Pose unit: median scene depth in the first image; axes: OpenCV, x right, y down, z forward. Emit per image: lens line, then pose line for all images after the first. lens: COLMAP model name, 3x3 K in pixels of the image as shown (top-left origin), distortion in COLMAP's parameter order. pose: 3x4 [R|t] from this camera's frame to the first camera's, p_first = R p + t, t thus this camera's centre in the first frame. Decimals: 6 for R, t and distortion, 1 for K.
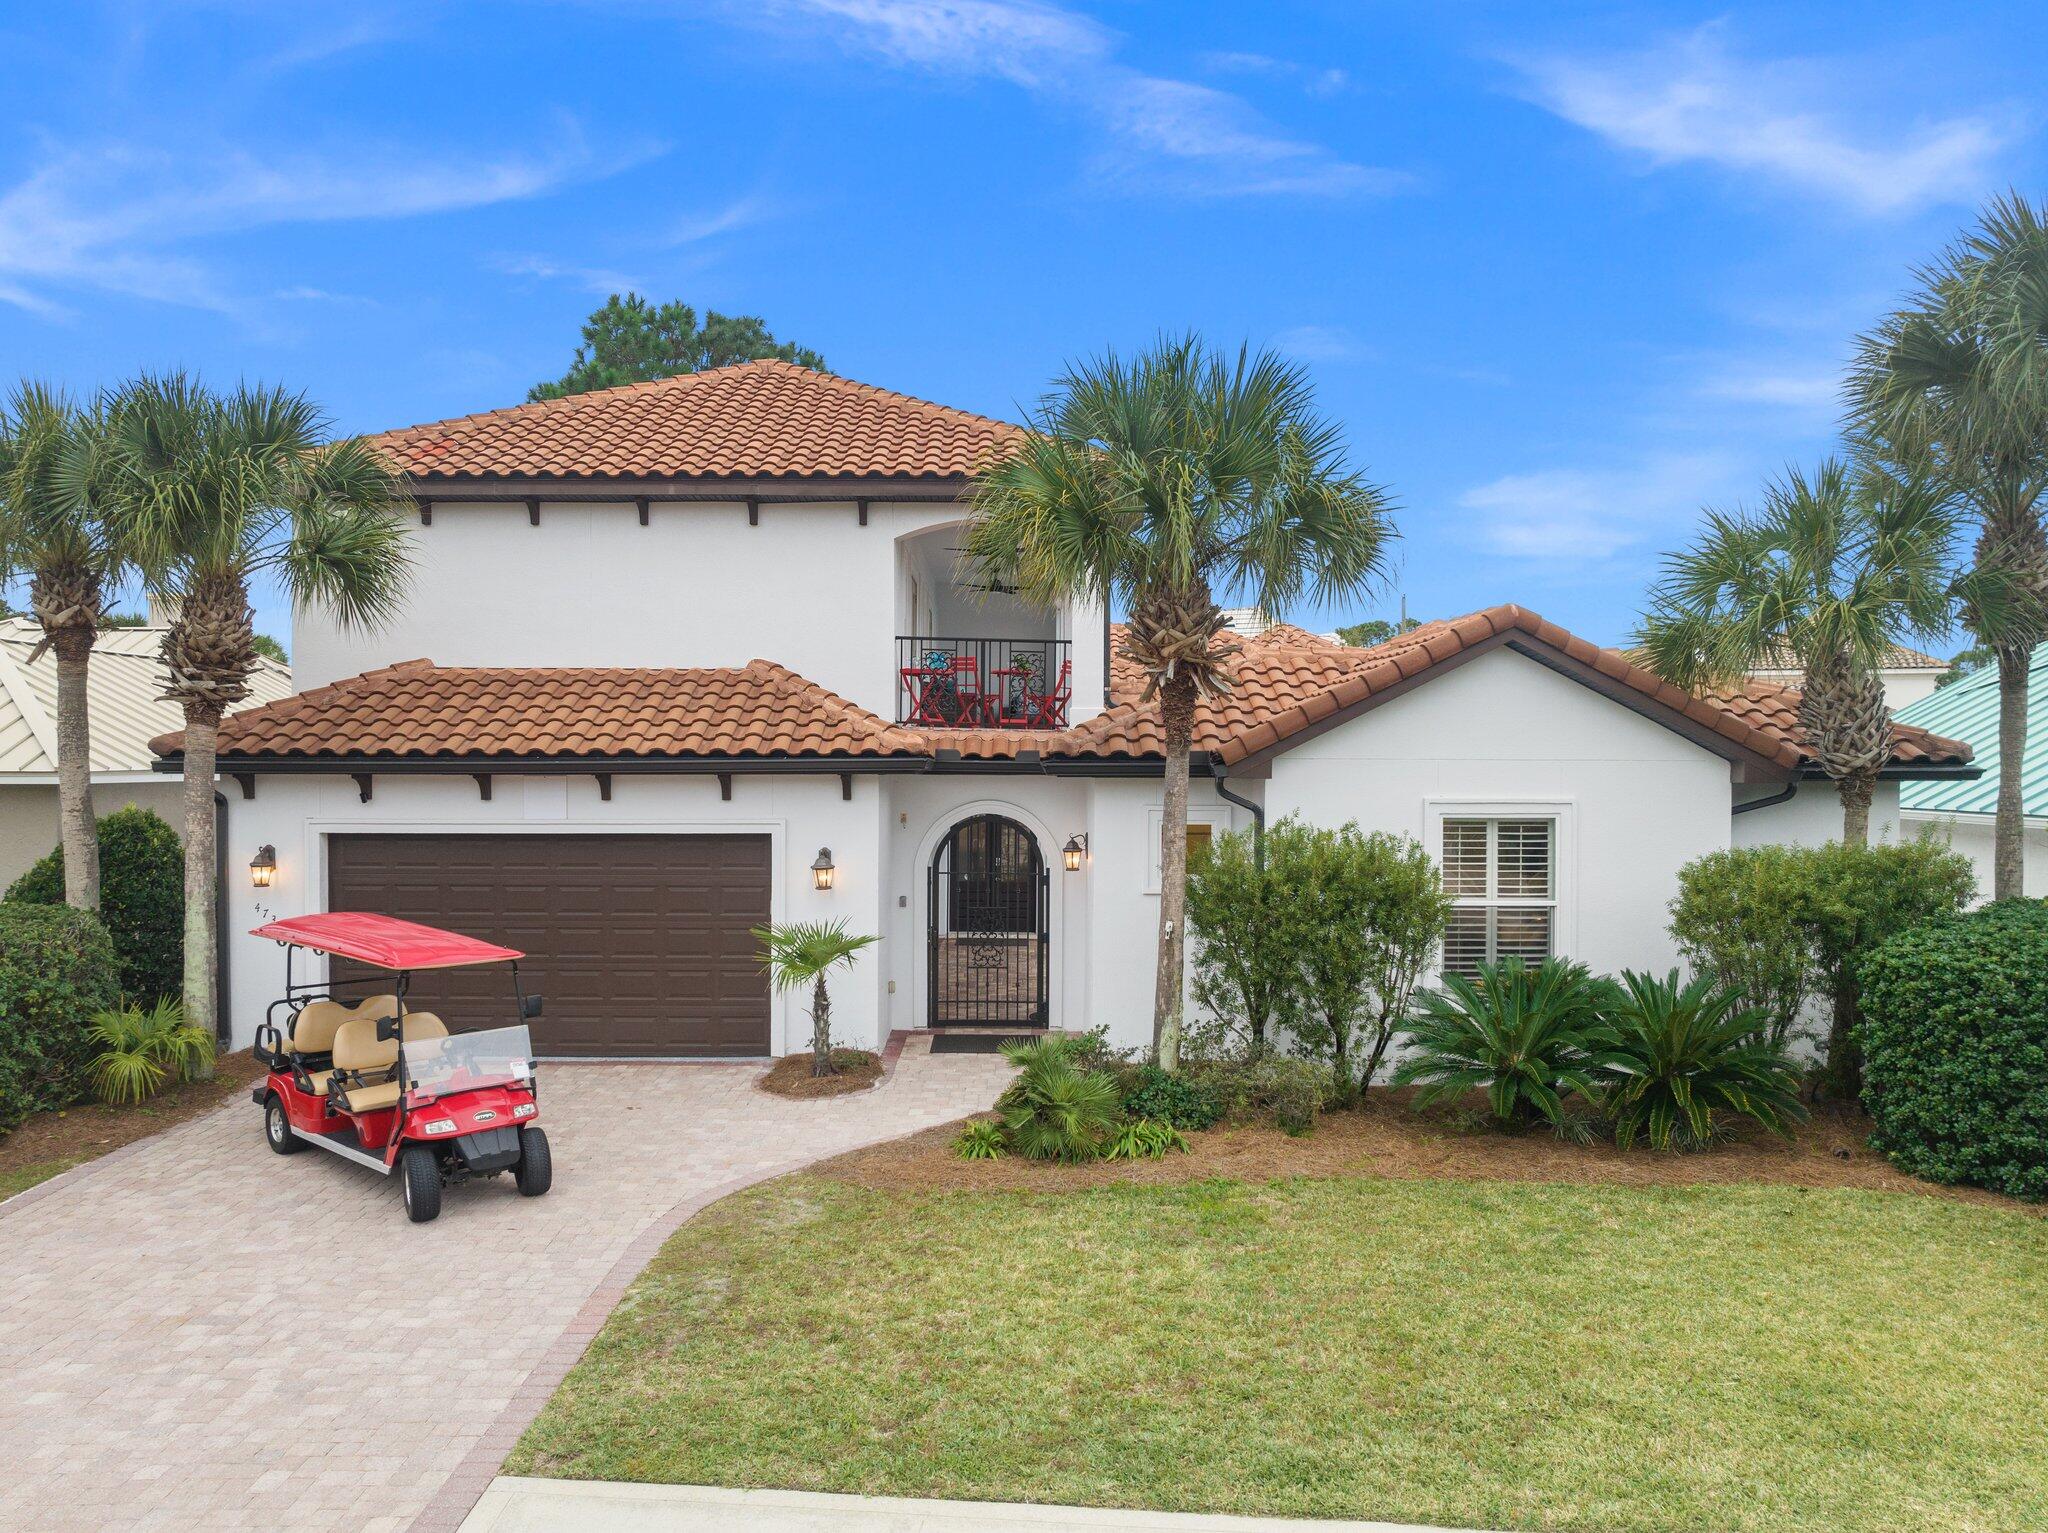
lens RADIAL K [[1422.5, 0, 1010.2], [0, 1422.5, 773.2], [0, 0, 1]] dist [-0.044762, 0.015452]
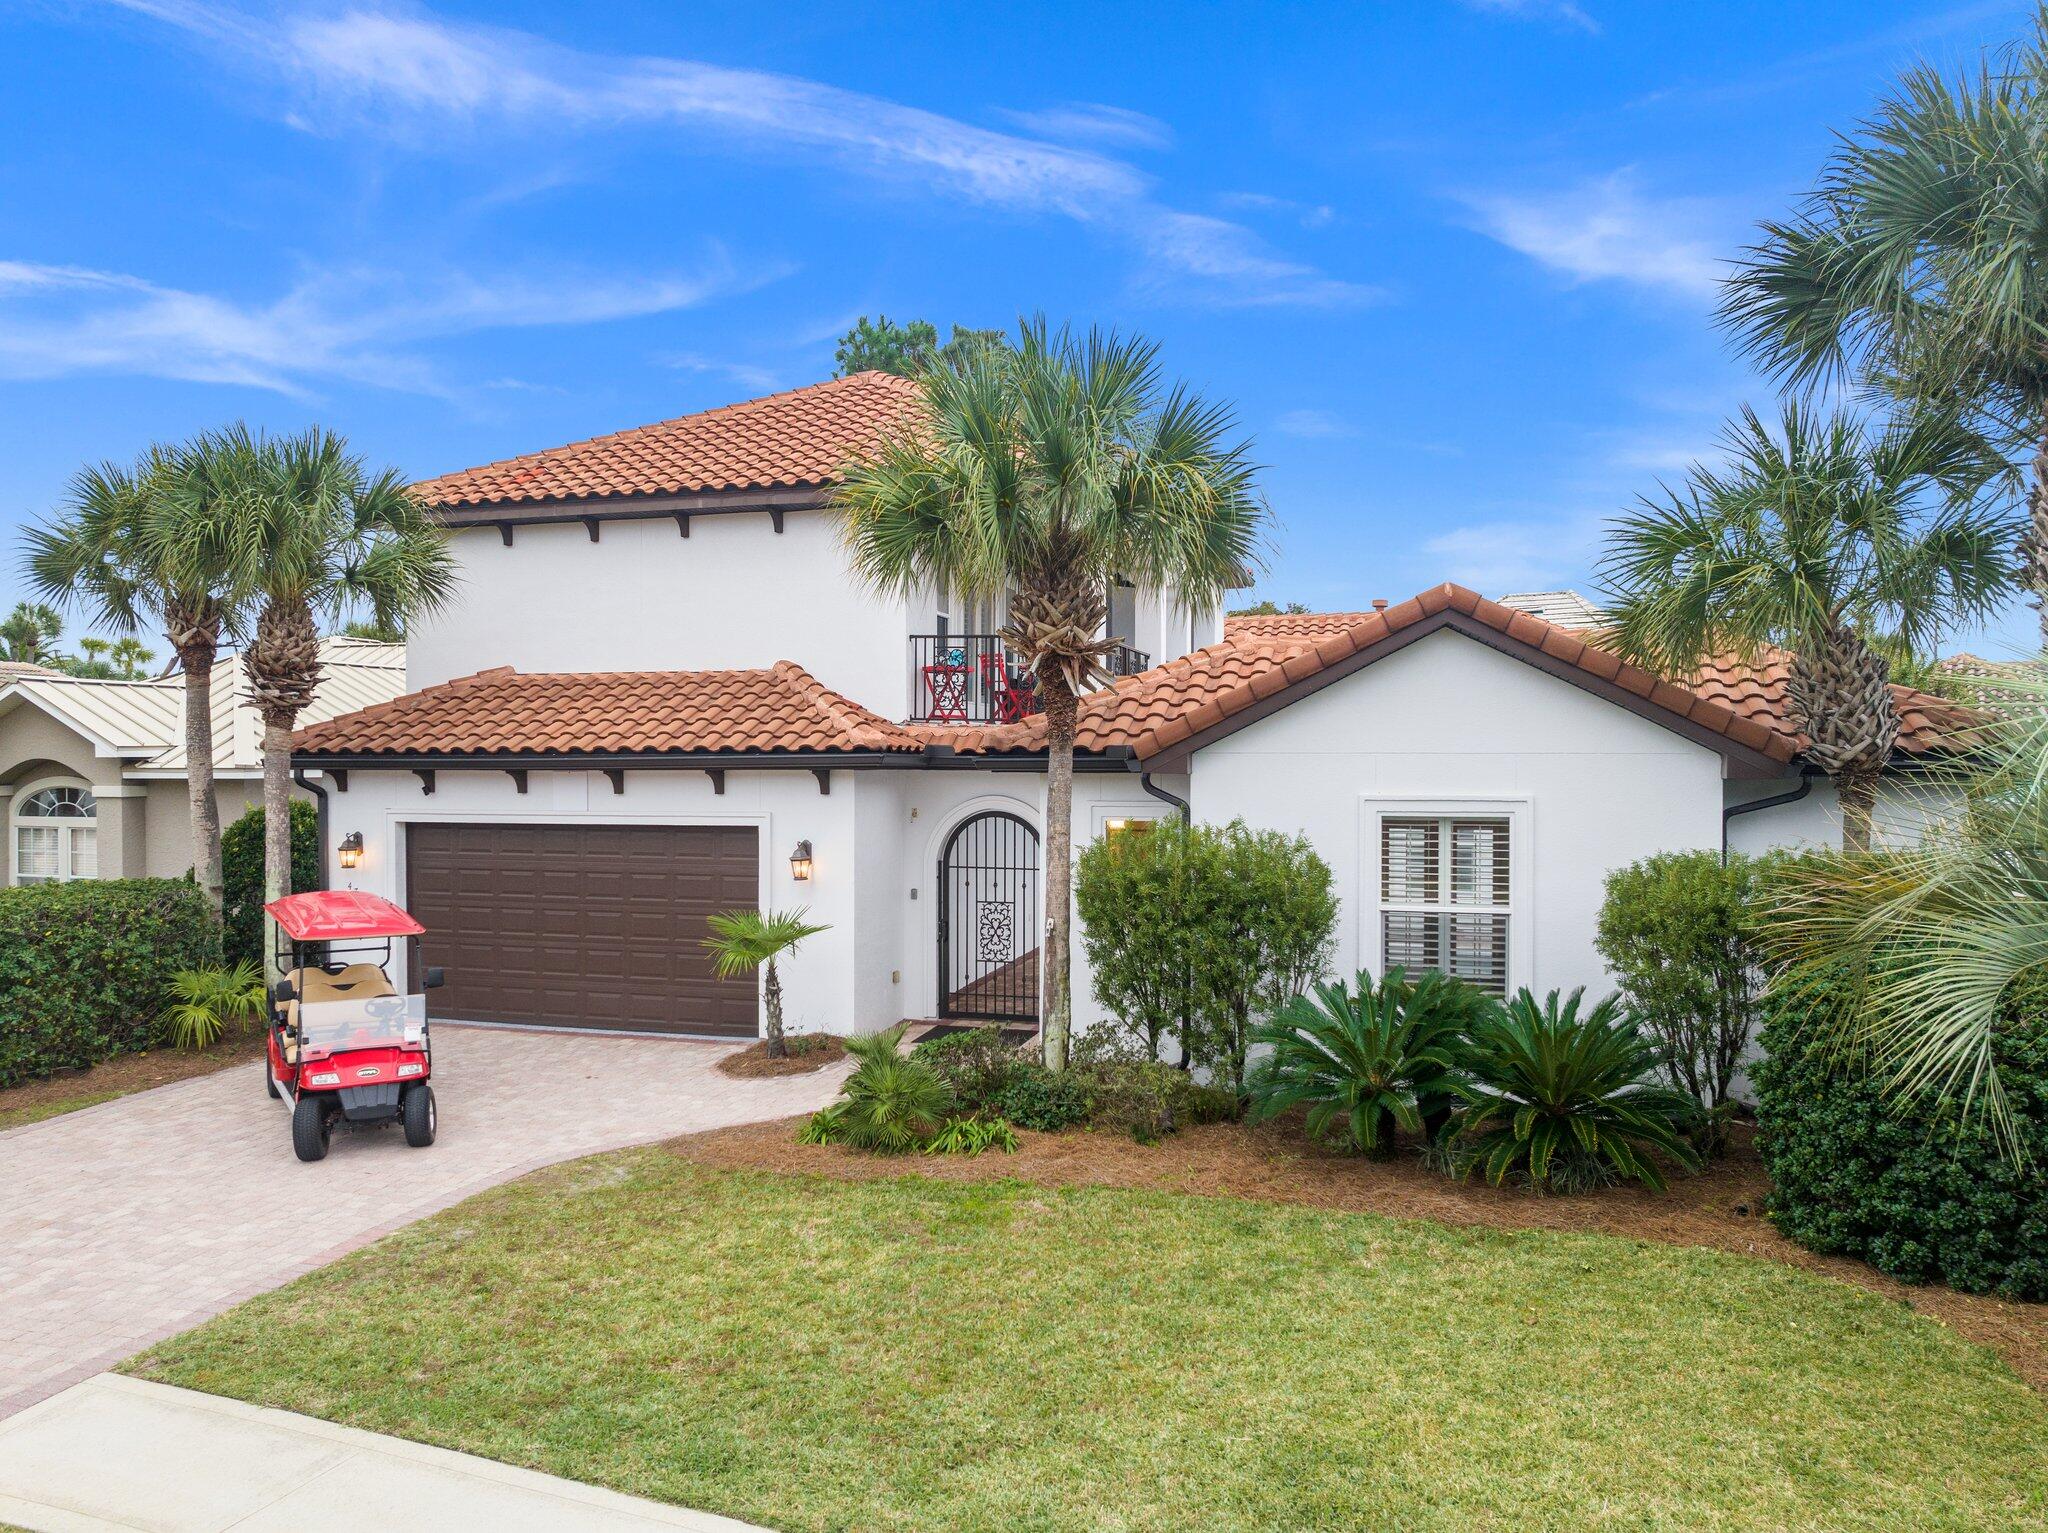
lens RADIAL K [[1421.4, 0, 1026.7], [0, 1421.4, 759.7], [0, 0, 1]] dist [-0.046192, 0.020609]
pose [[0.963861, -0.002595, -0.266393, 0.361680], [0.000926, 0.999979, -0.006391, 0.000322], [0.266404, 0.005914, 0.963843, 0.044701]]
